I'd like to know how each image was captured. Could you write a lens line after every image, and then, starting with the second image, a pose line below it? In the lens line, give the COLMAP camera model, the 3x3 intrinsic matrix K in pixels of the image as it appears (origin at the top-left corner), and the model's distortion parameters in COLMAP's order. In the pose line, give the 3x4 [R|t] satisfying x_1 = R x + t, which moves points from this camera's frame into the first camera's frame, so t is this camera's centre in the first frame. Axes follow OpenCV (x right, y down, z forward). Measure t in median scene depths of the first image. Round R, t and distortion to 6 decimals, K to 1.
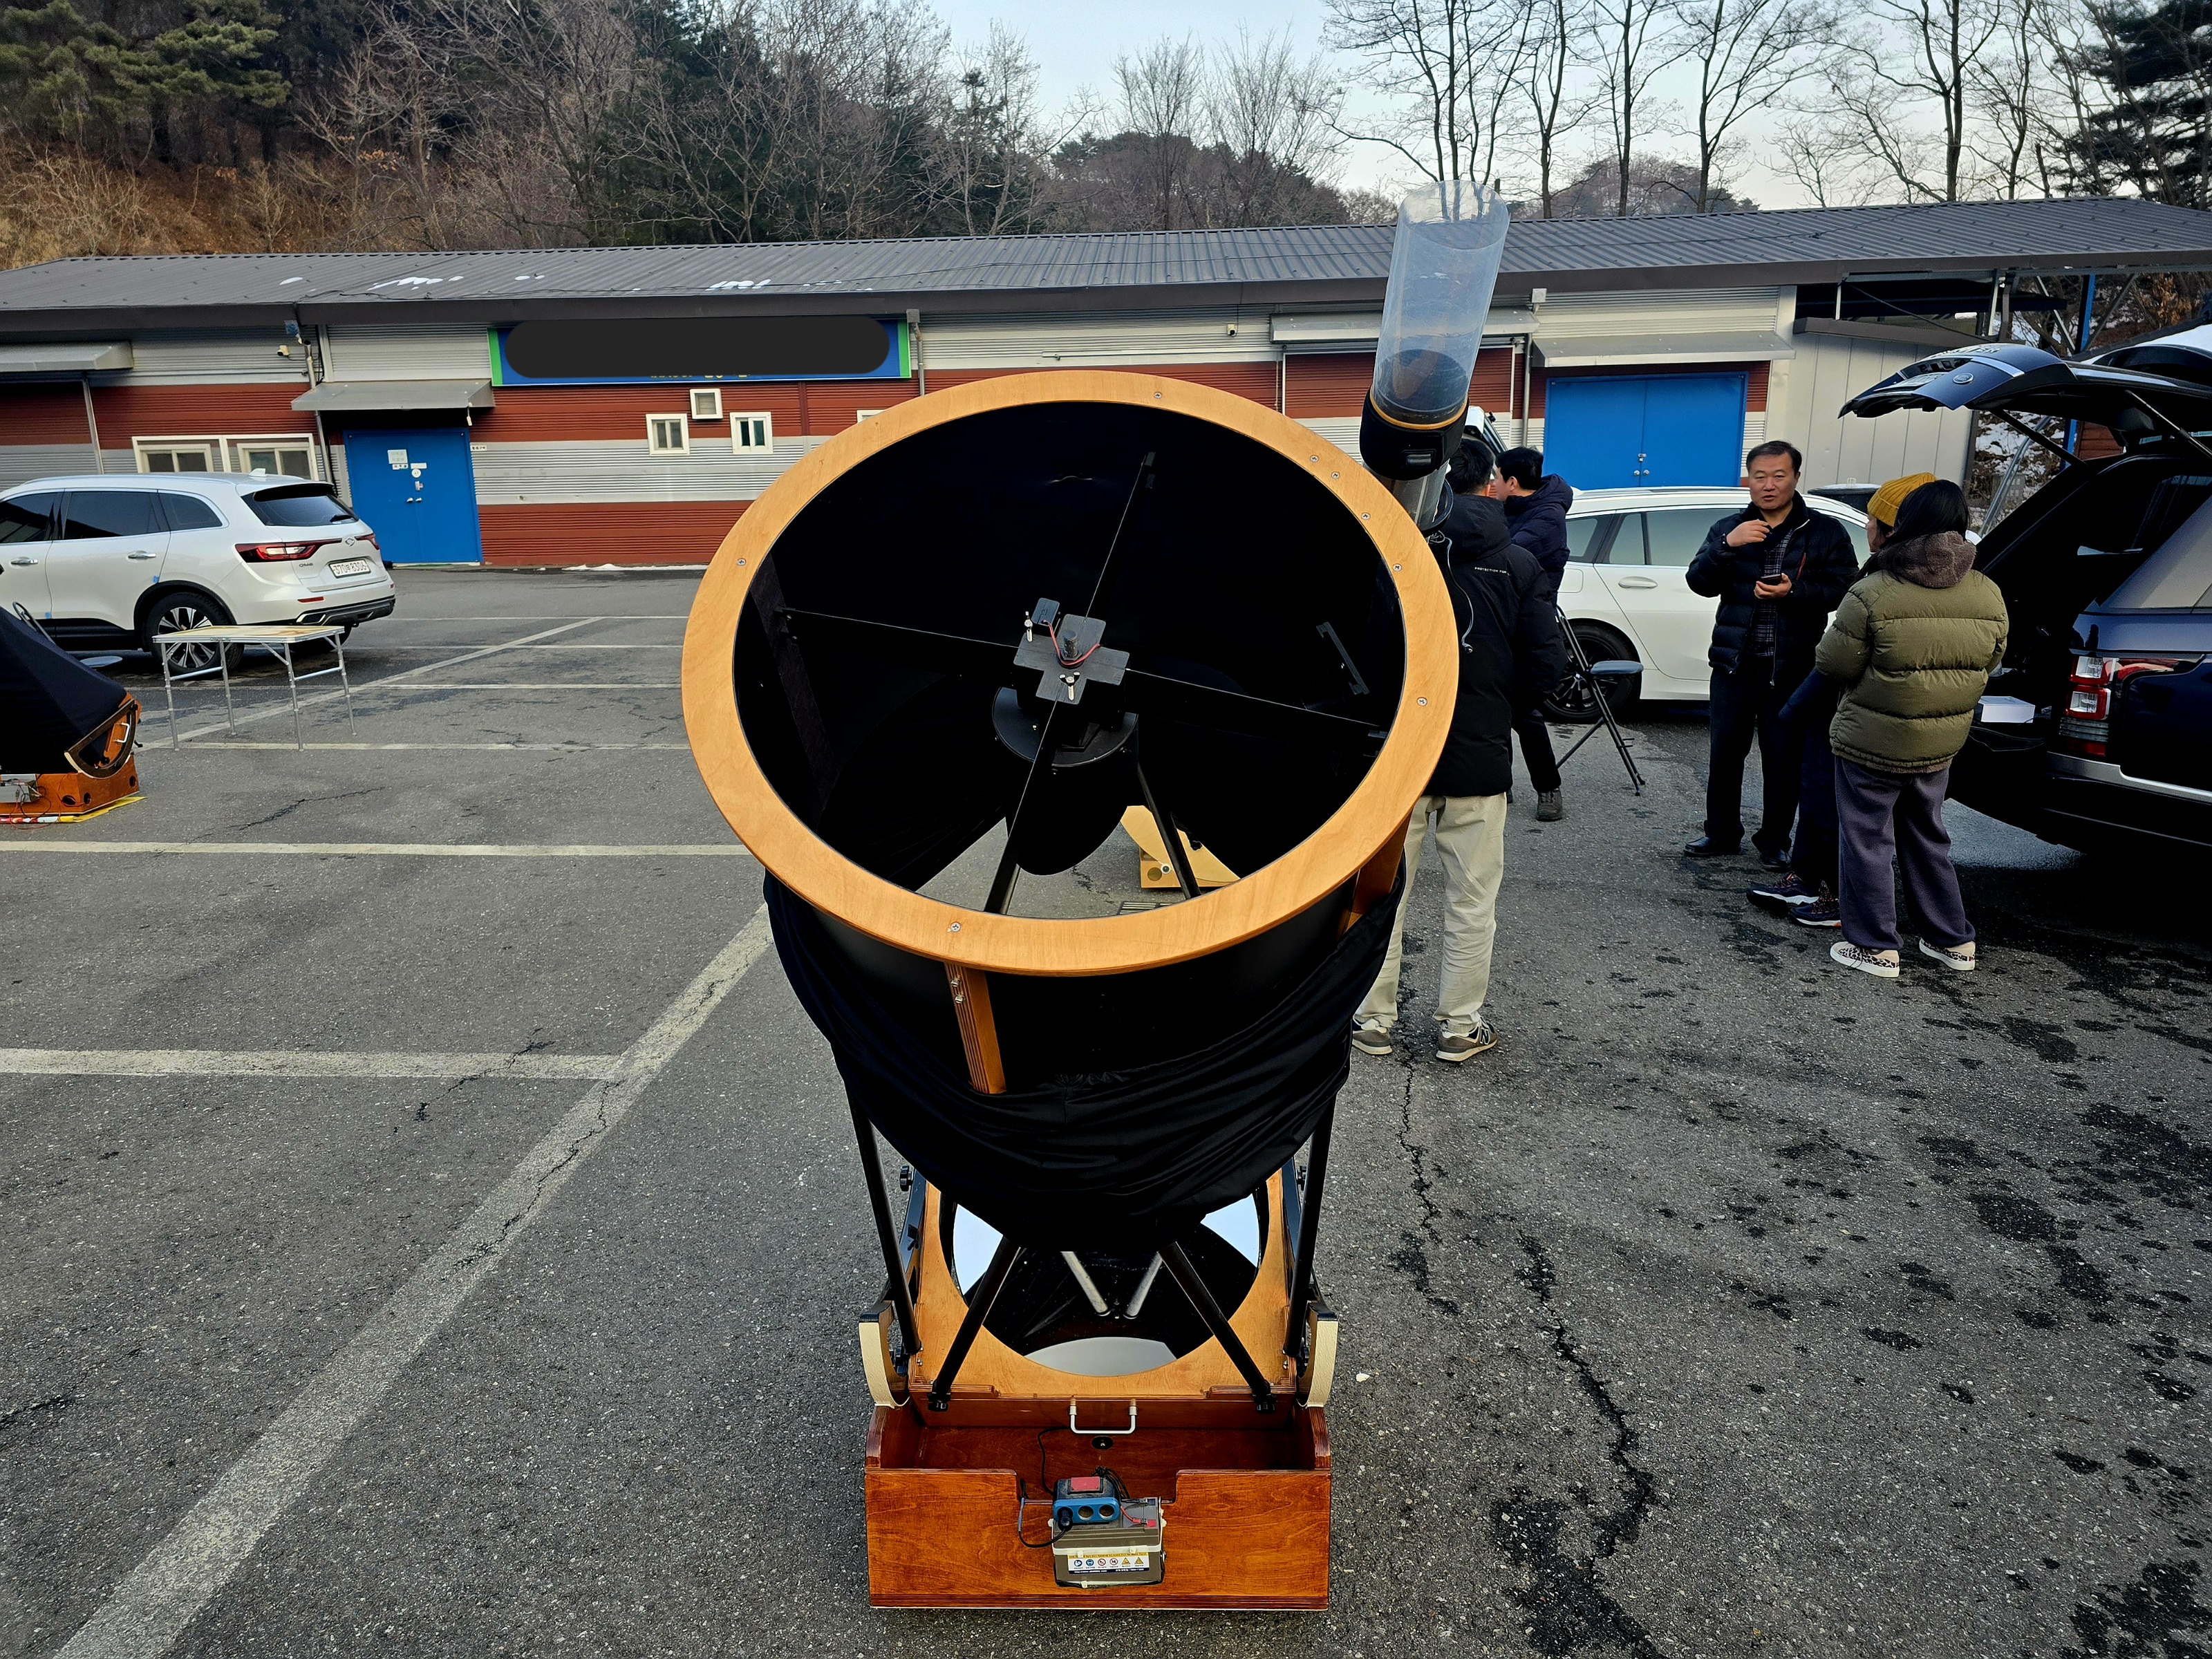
lens RADIAL K [[1491.6, 0, 1098.0], [0, 1491.6, 847.1], [0, 0, 1]] dist [0.055363, -0.046508]
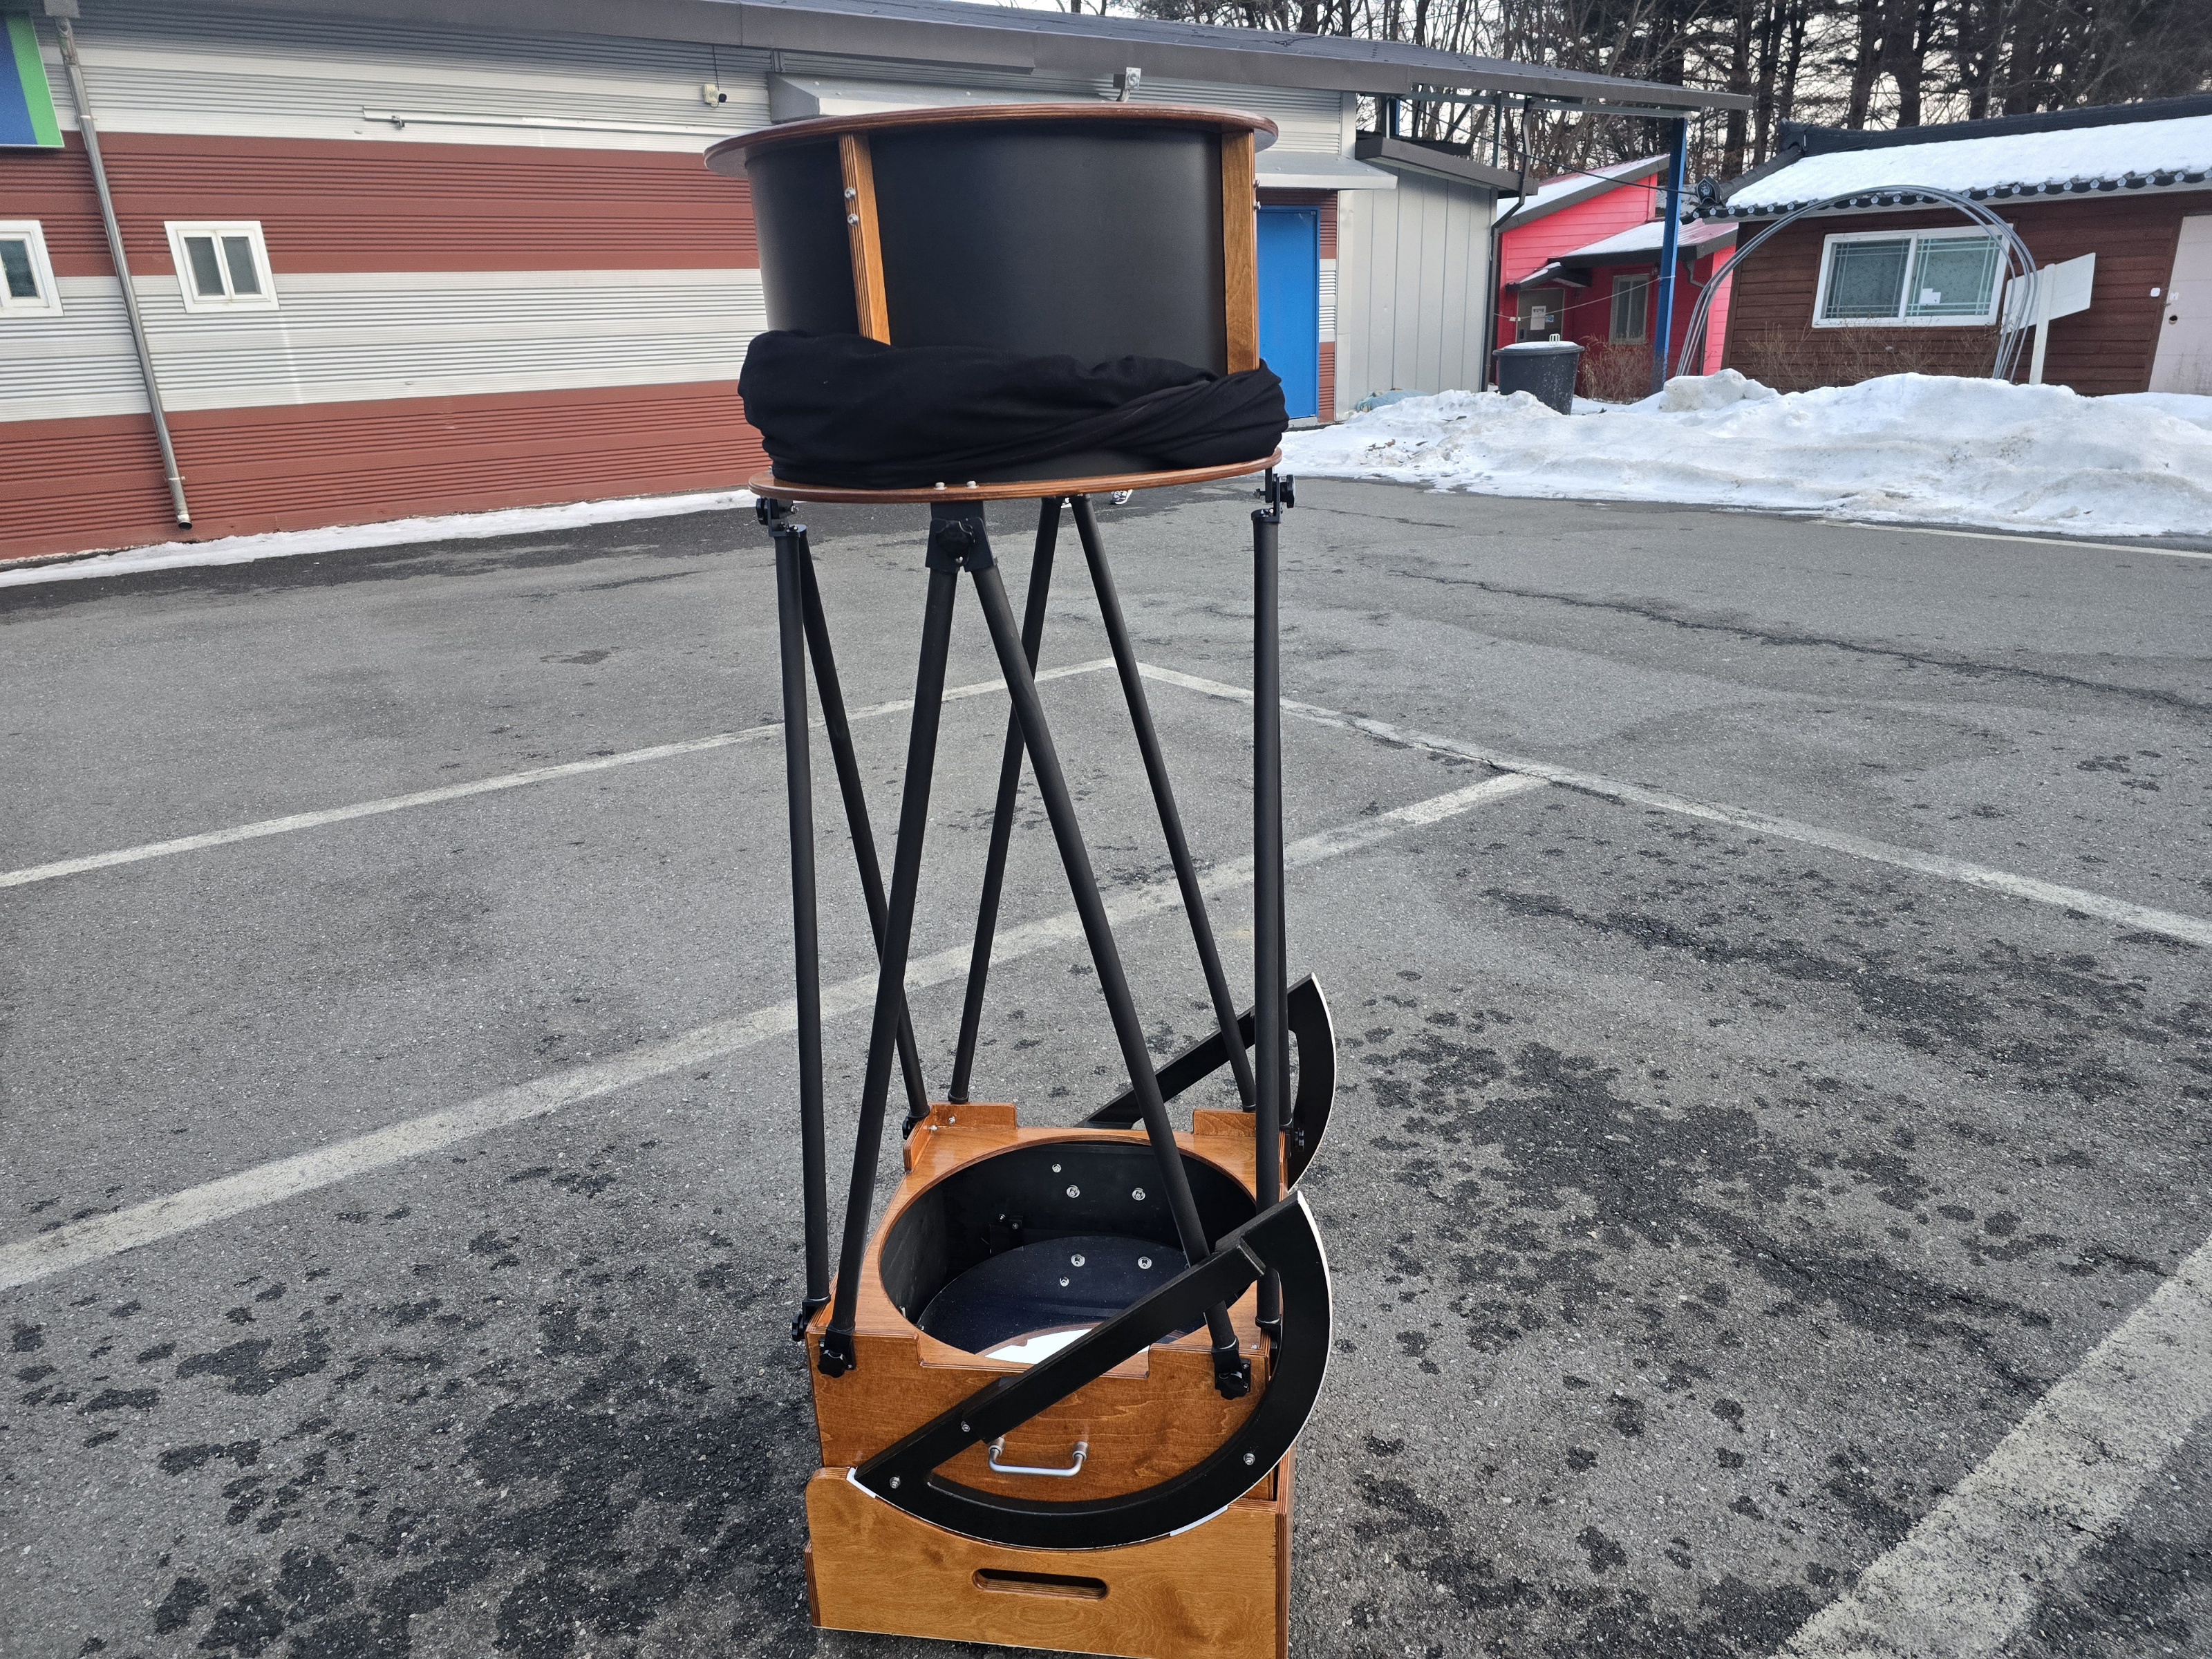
lens RADIAL K [[1491.6, 0, 1104.3], [0, 1491.6, 834.7], [0, 0, 1]] dist [0.055363, -0.046508]
pose [[0.756587, -0.223674, 0.614447, -0.211189], [0.187993, 0.974409, 0.123227, -0.107242], [-0.626286, 0.022280, 0.779275, 0.446252]]
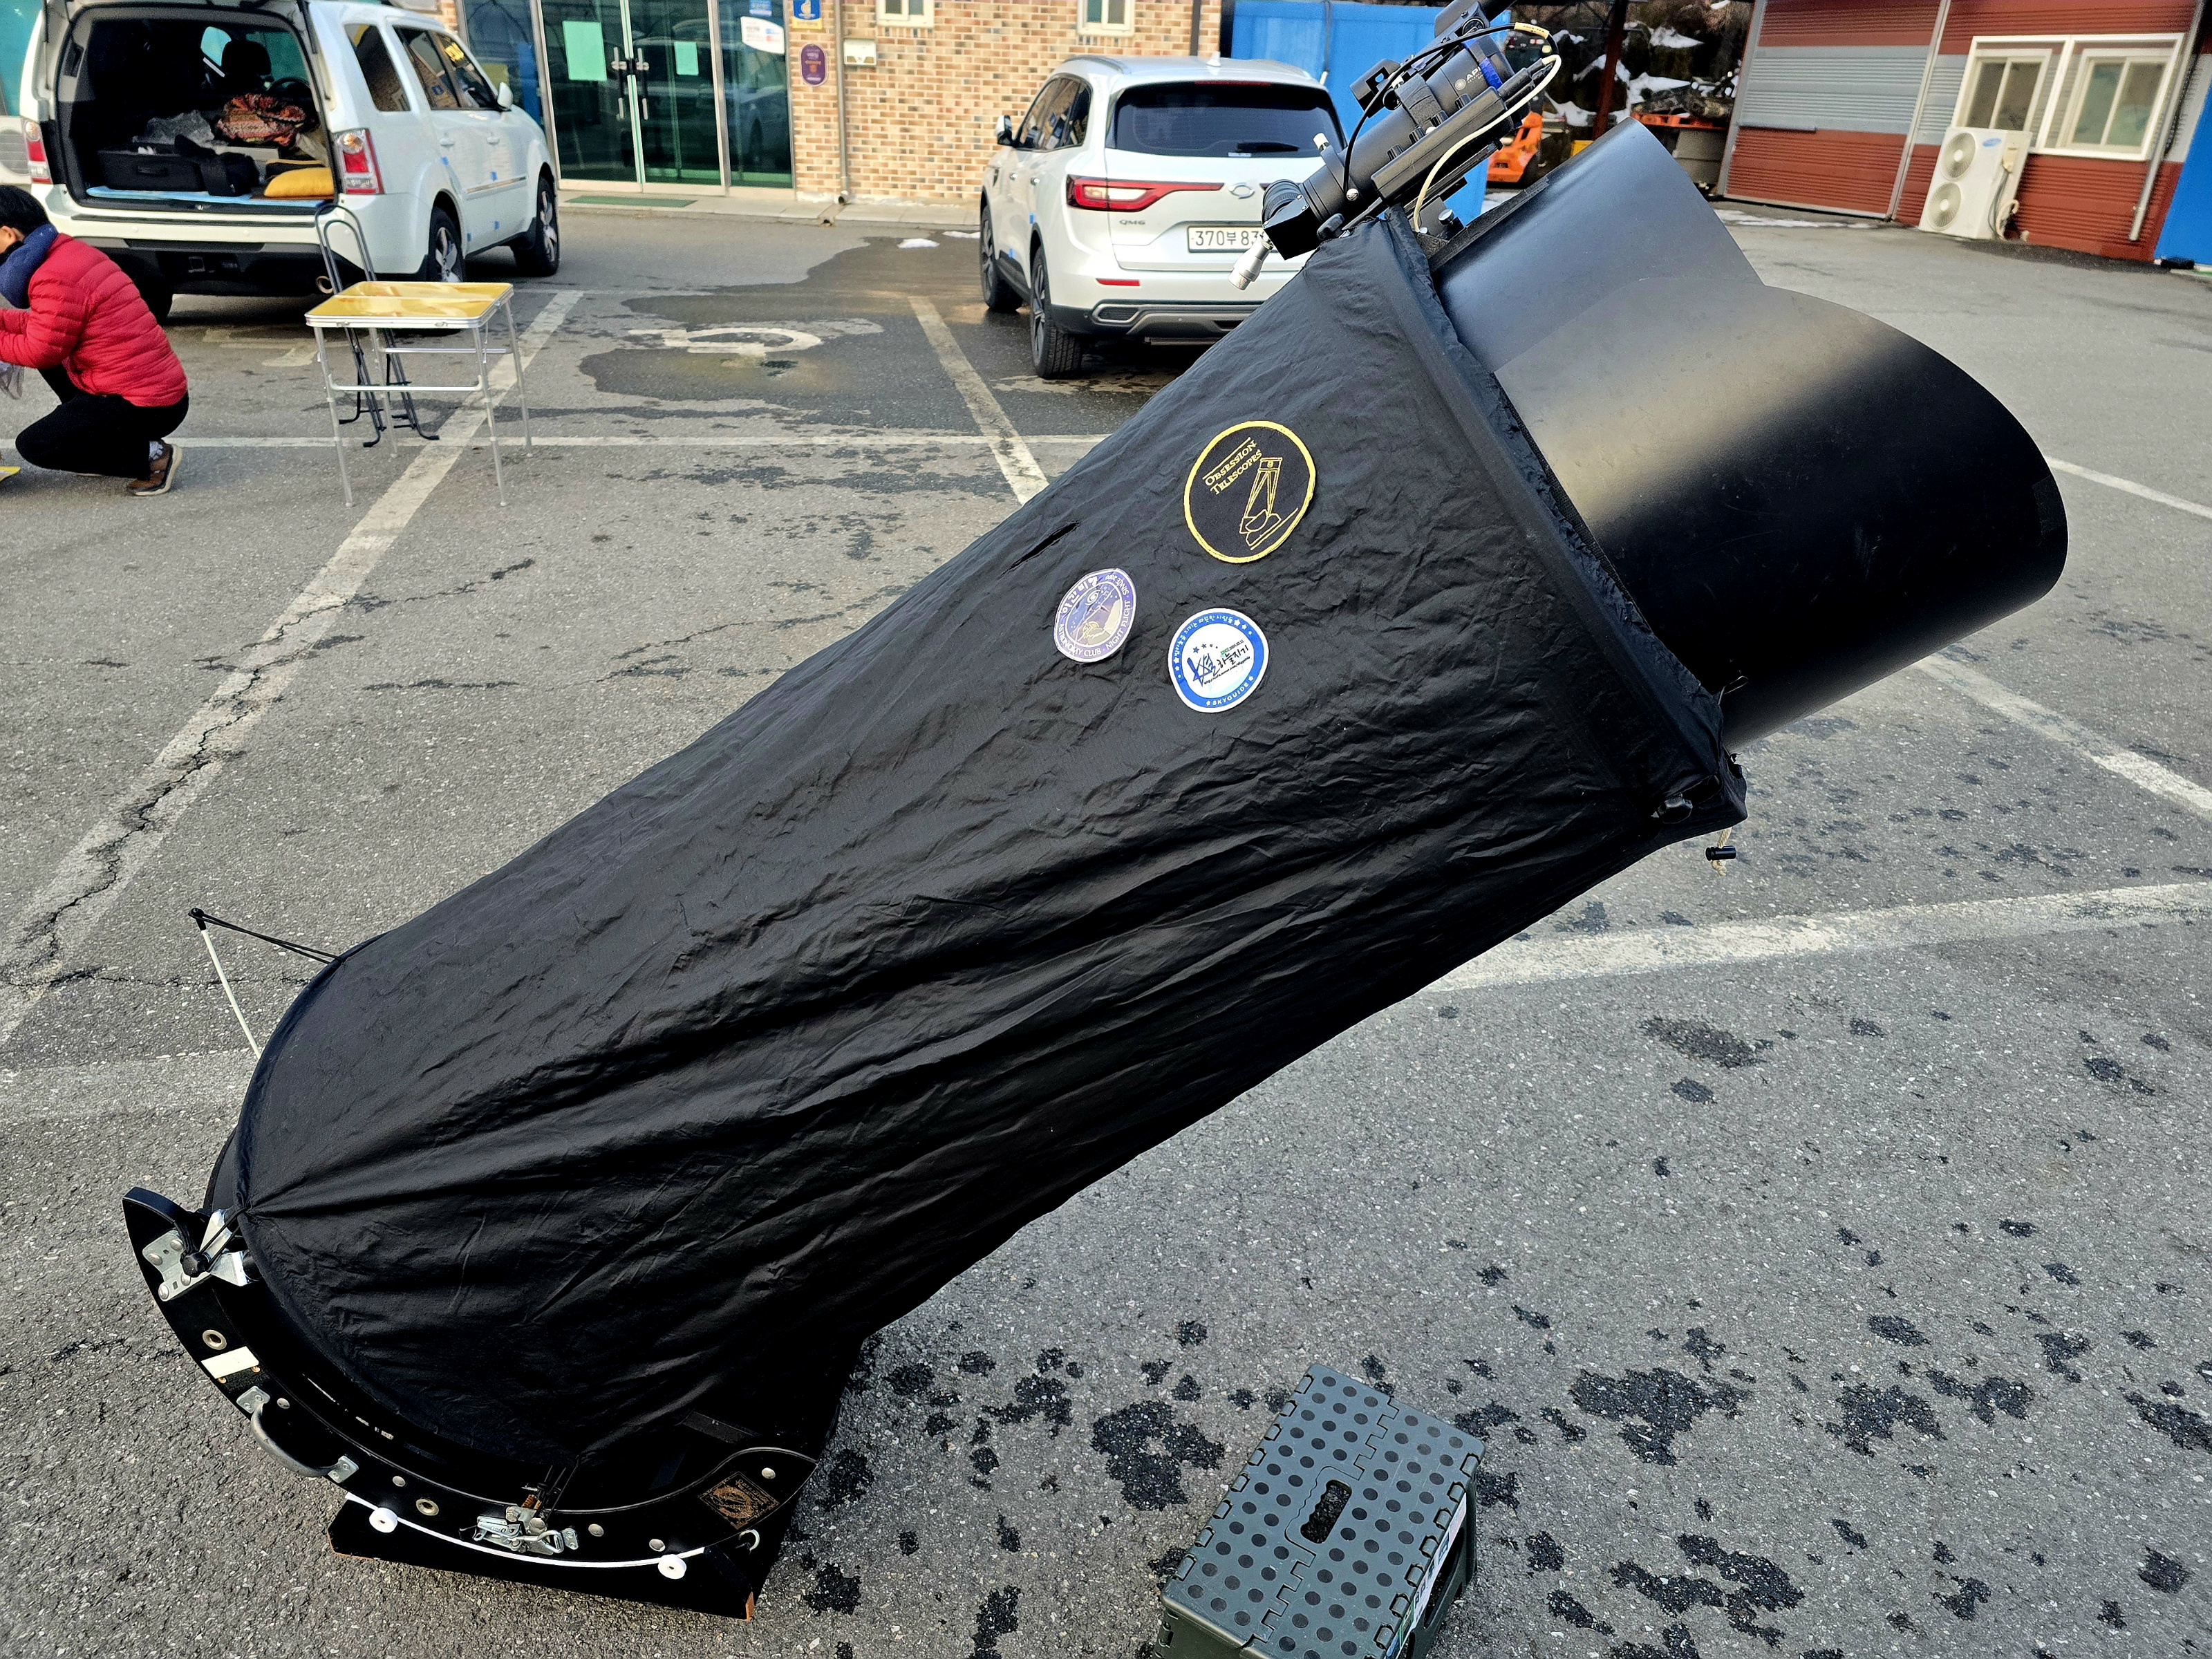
lens RADIAL K [[1491.6, 0, 1110.5], [0, 1491.6, 867.8], [0, 0, 1]] dist [0.055363, -0.046508]
pose [[0.256567, 0.476043, -0.841163, 0.057323], [-0.279746, 0.869620, 0.406821, -0.104469], [0.925157, 0.130935, 0.356287, 0.412155]]
